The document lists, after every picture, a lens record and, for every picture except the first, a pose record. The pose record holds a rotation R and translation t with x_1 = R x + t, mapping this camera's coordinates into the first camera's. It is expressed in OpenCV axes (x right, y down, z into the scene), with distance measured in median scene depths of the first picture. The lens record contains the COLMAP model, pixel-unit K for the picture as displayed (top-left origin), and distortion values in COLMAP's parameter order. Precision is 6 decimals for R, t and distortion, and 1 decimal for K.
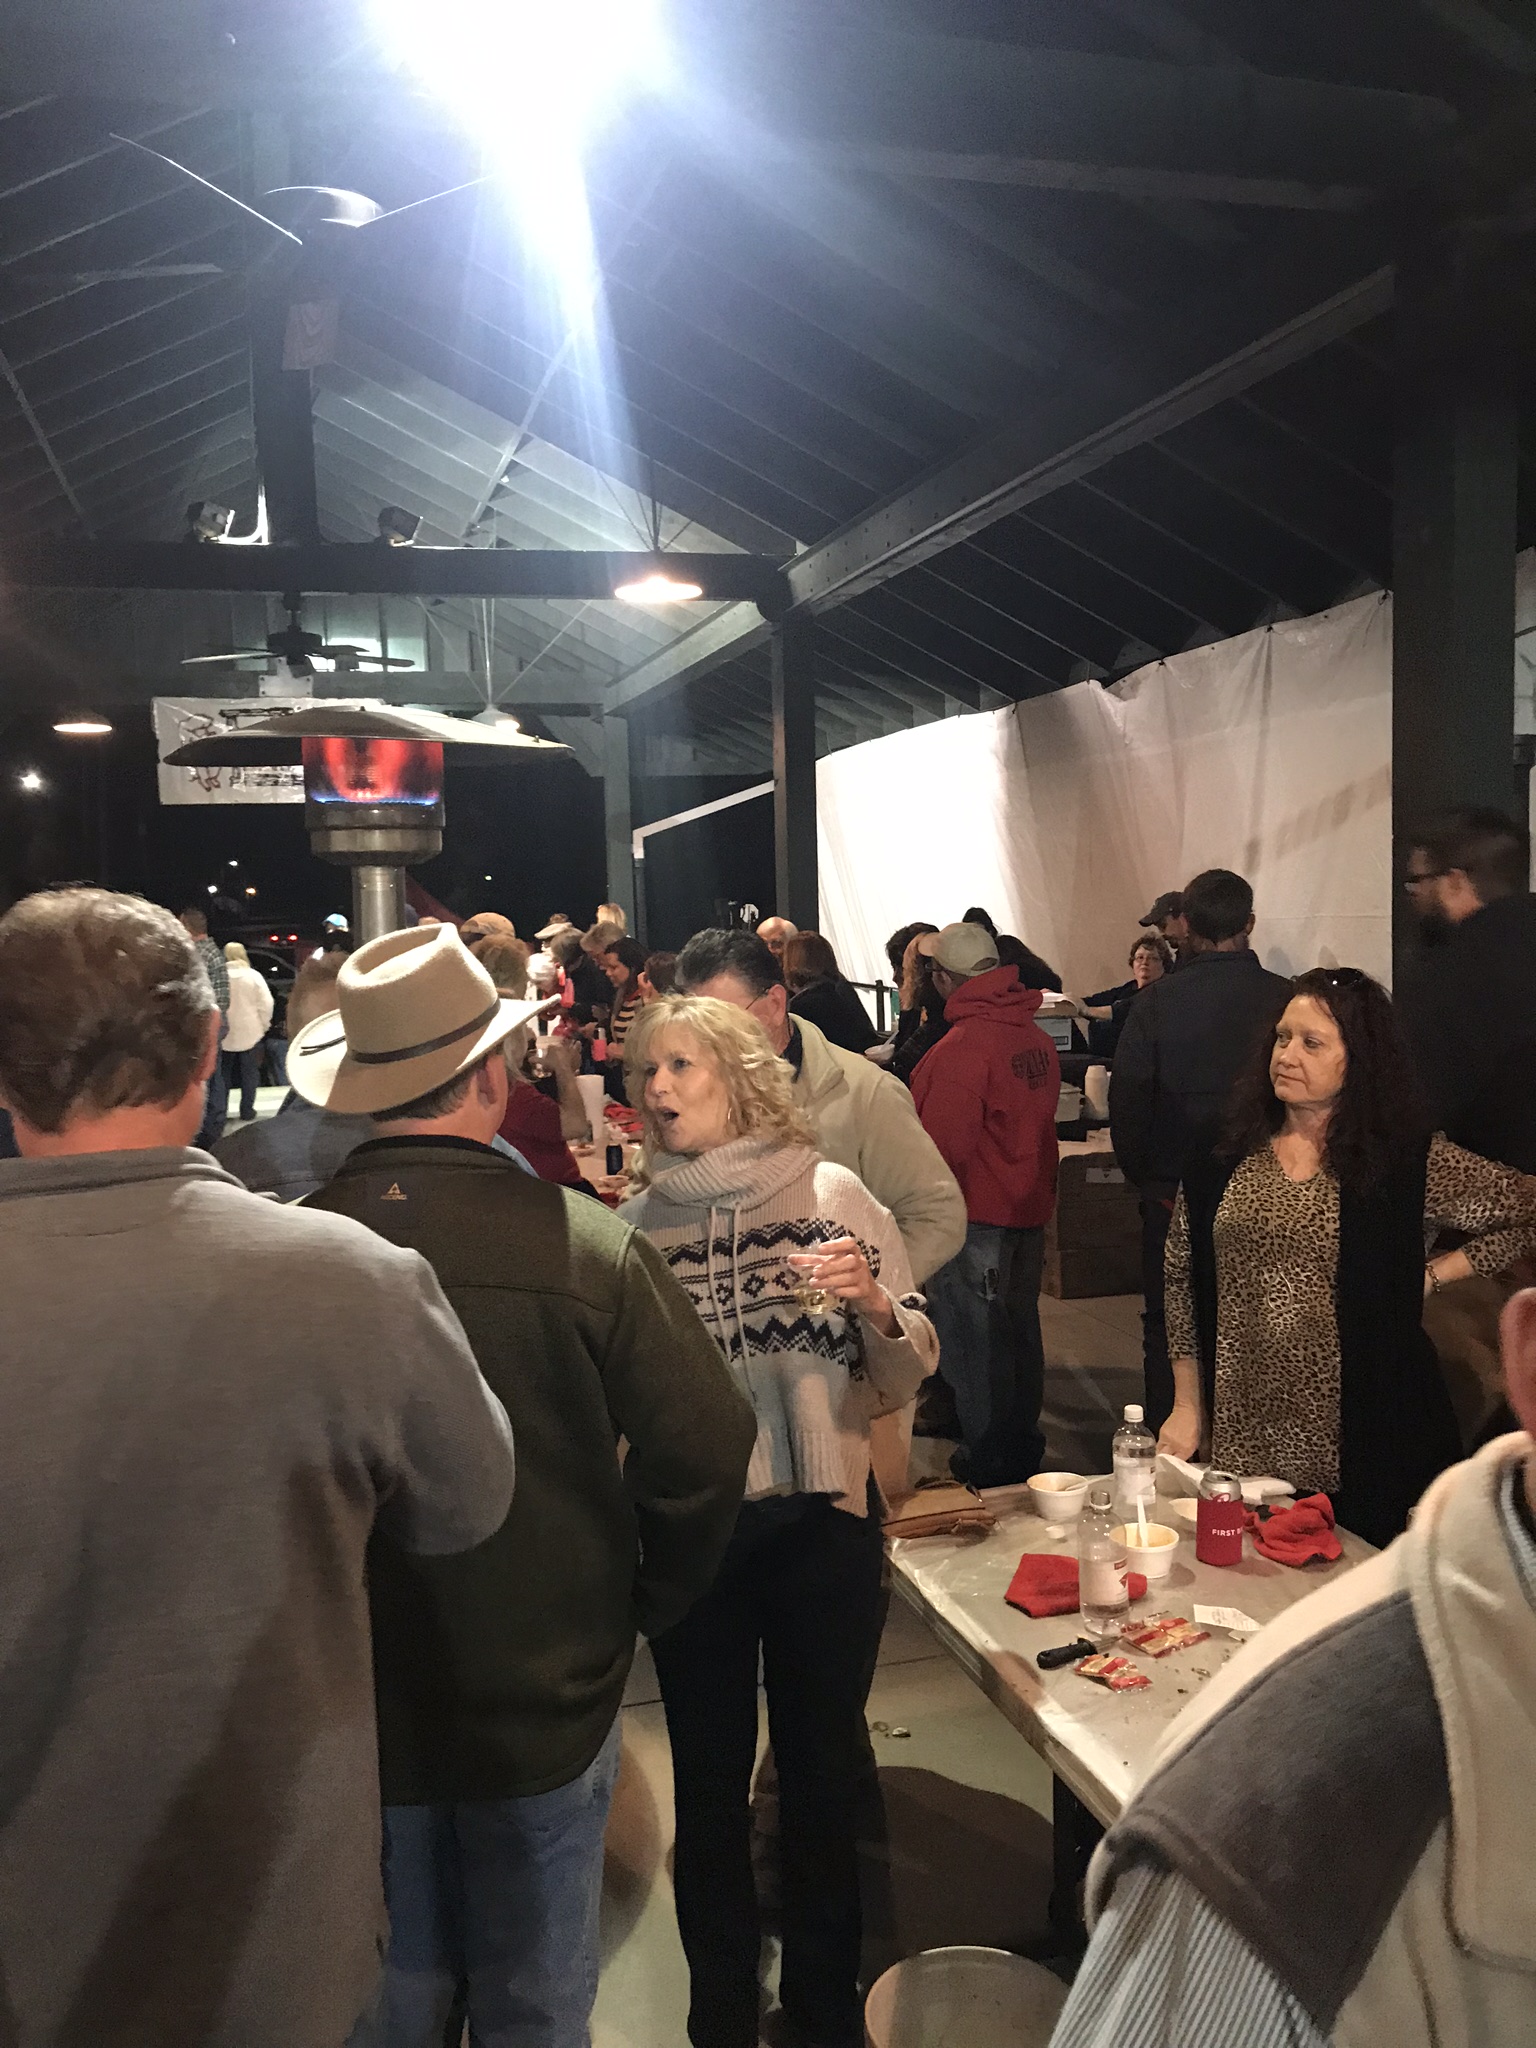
lens RADIAL K [[1683.0, 0, 767.6], [0, 1683.0, 1035.1], [0, 0, 1]] dist [0.022821, -0.024126]
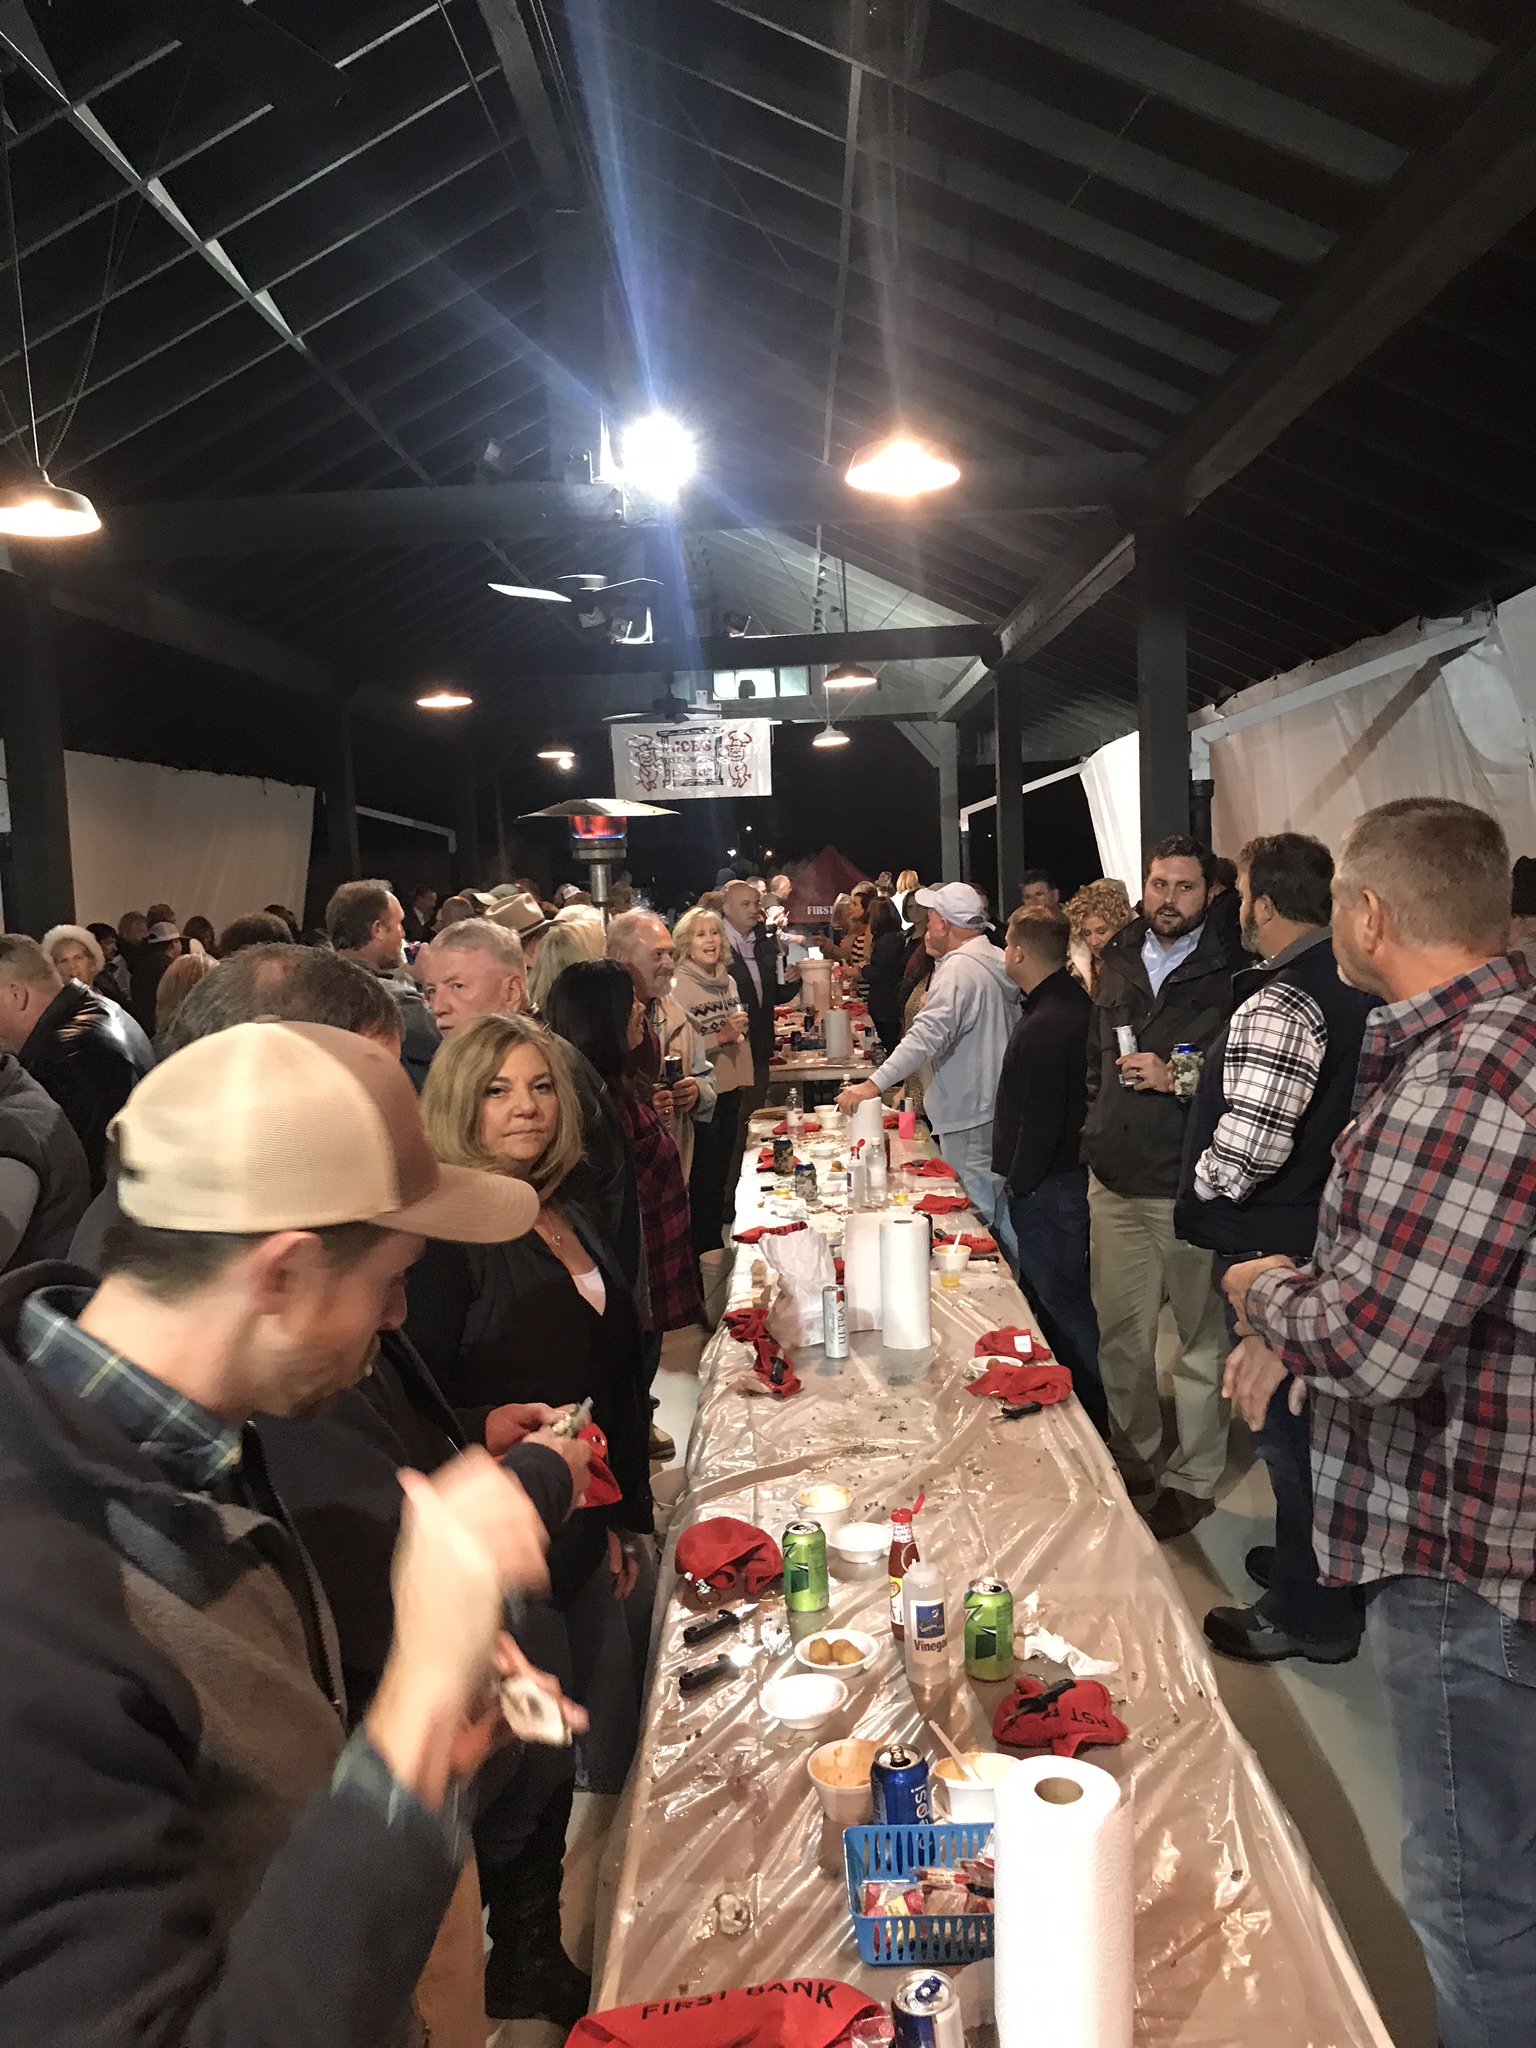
lens RADIAL K [[1683.0, 0, 789.0], [0, 1683.0, 1043.9], [0, 0, 1]] dist [0.022821, -0.024126]
pose [[0.959500, 0.014013, -0.281359, 0.244505], [-0.005546, 0.999508, 0.030868, 0.027311], [0.281653, -0.028057, 0.959106, -0.423565]]
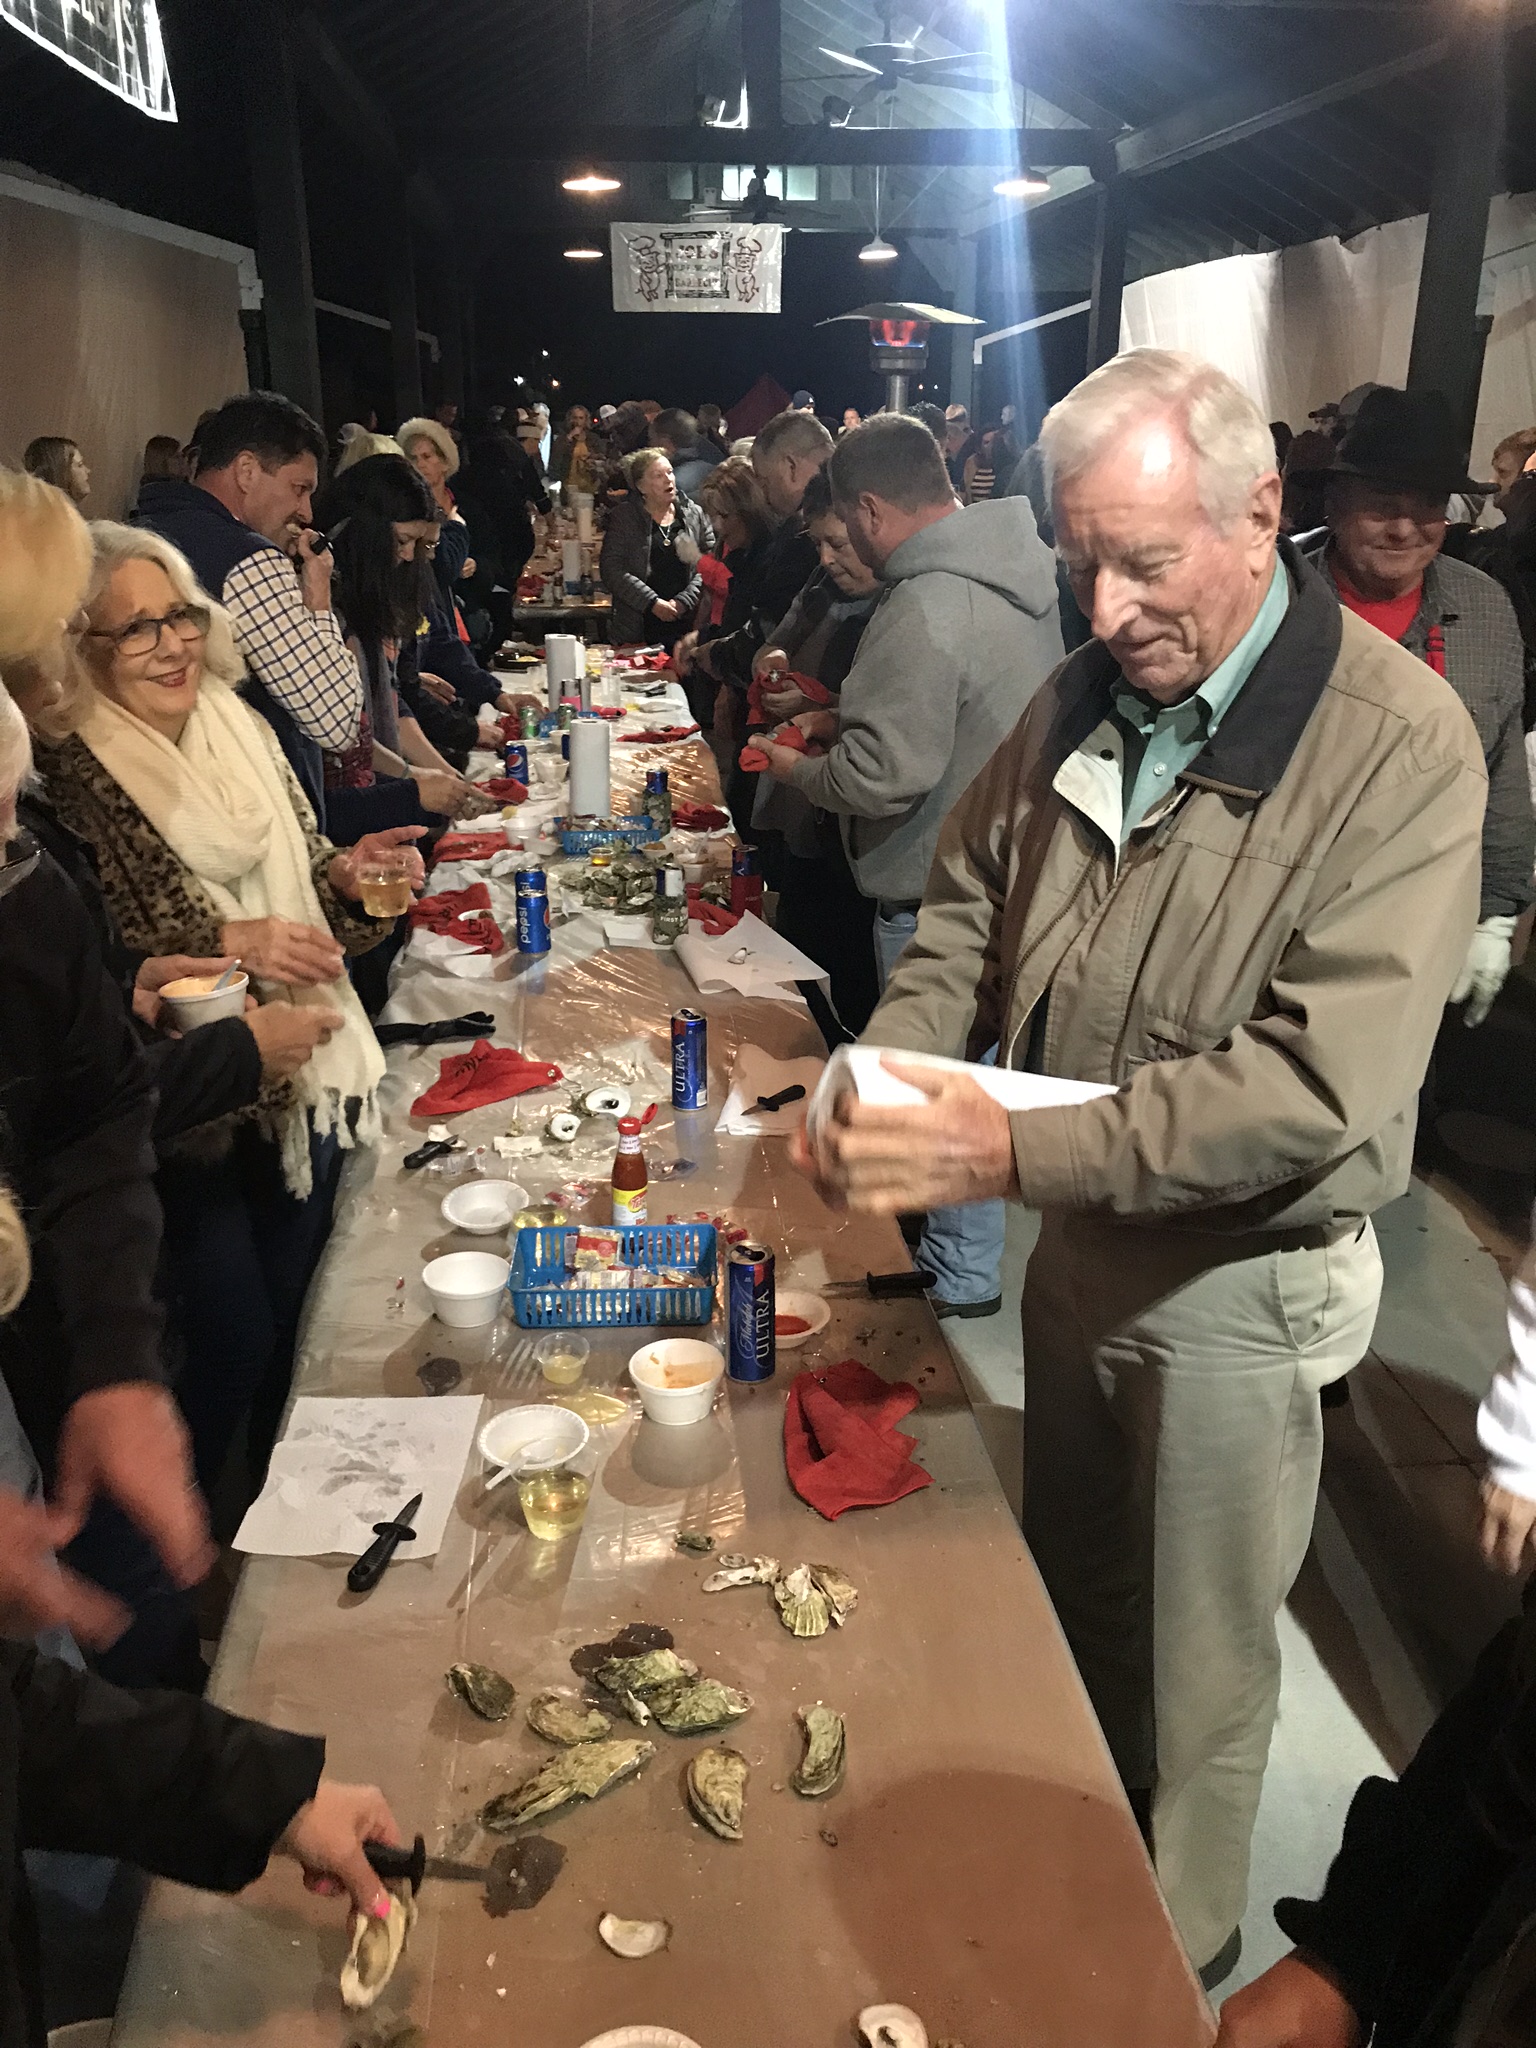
lens RADIAL K [[1683.0, 0, 754.3], [0, 1683.0, 1021.0], [0, 0, 1]] dist [0.022821, -0.024126]
pose [[0.982630, 0.089516, -0.162559, 0.010647], [-0.042875, 0.961779, 0.270451, 0.047036], [0.180555, -0.258783, 0.948910, -0.515086]]
